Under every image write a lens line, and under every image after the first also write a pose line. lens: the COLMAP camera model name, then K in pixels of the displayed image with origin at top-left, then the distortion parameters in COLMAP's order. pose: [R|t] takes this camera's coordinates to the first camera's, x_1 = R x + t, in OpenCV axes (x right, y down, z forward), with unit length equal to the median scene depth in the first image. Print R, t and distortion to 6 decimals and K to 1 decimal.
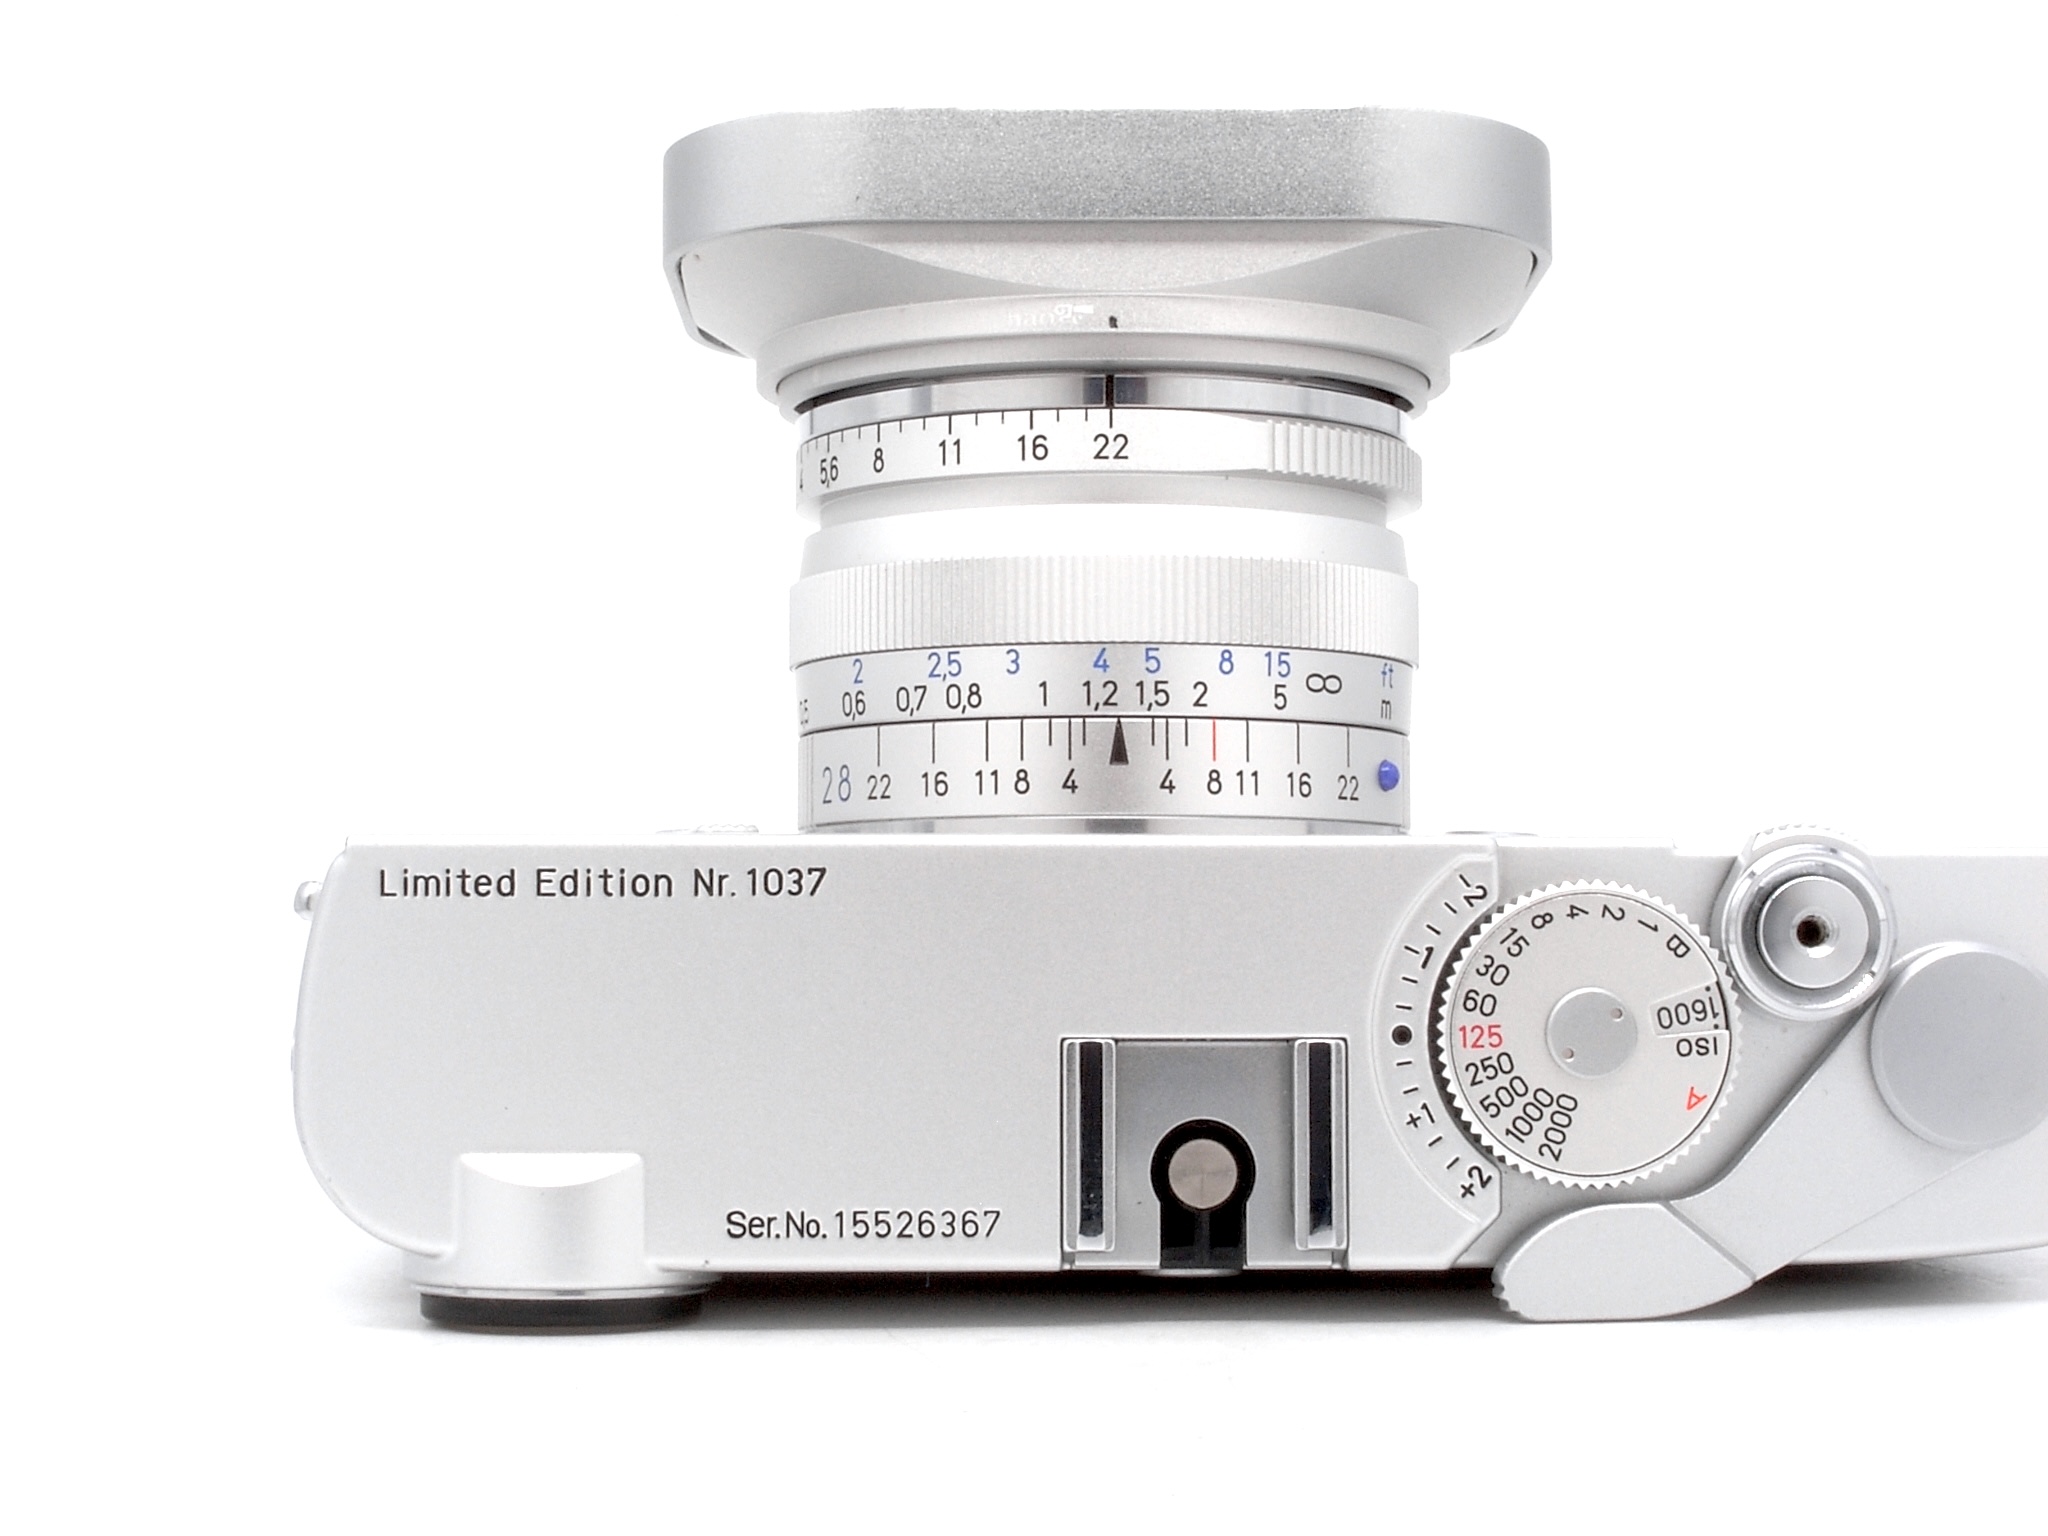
lens RADIAL K [[4172.8, 0, 981.8], [0, 4172.8, 759.5], [0, 0, 1]] dist [0.163577, -4.076012]
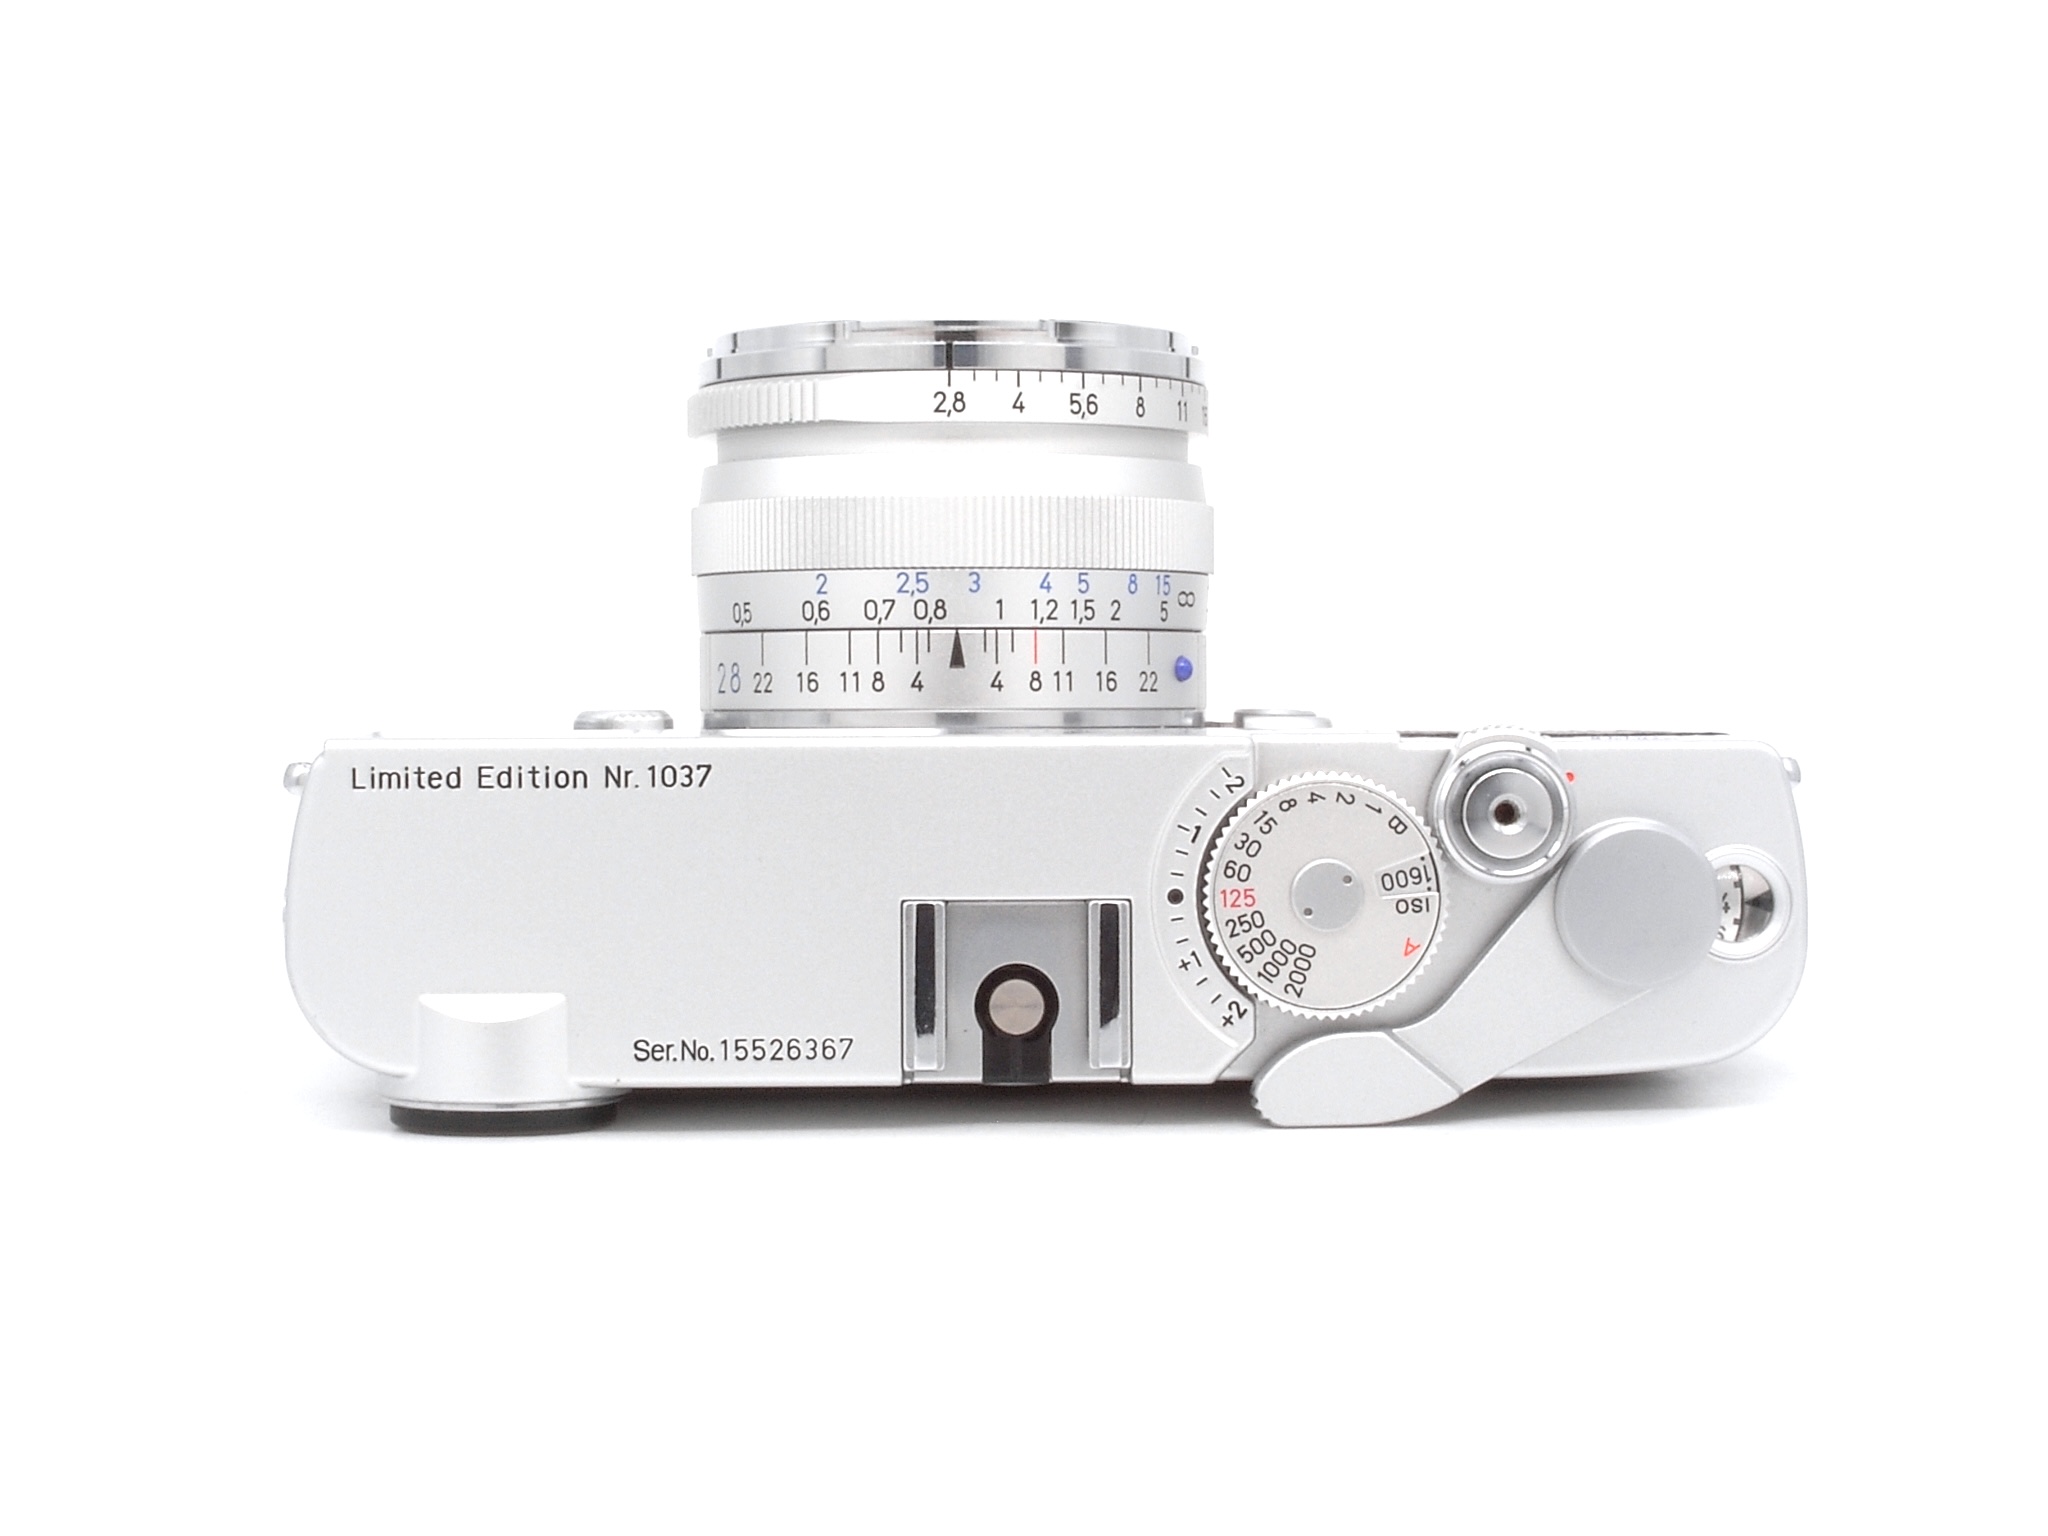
lens RADIAL K [[4172.8, 0, 981.8], [0, 4172.8, 759.5], [0, 0, 1]] dist [0.163577, -4.076012]
pose [[0.999993, -0.003535, -0.001439, 0.044872], [0.003635, 0.997107, 0.075929, -0.069571], [0.001167, -0.075934, 0.997112, -0.237650]]
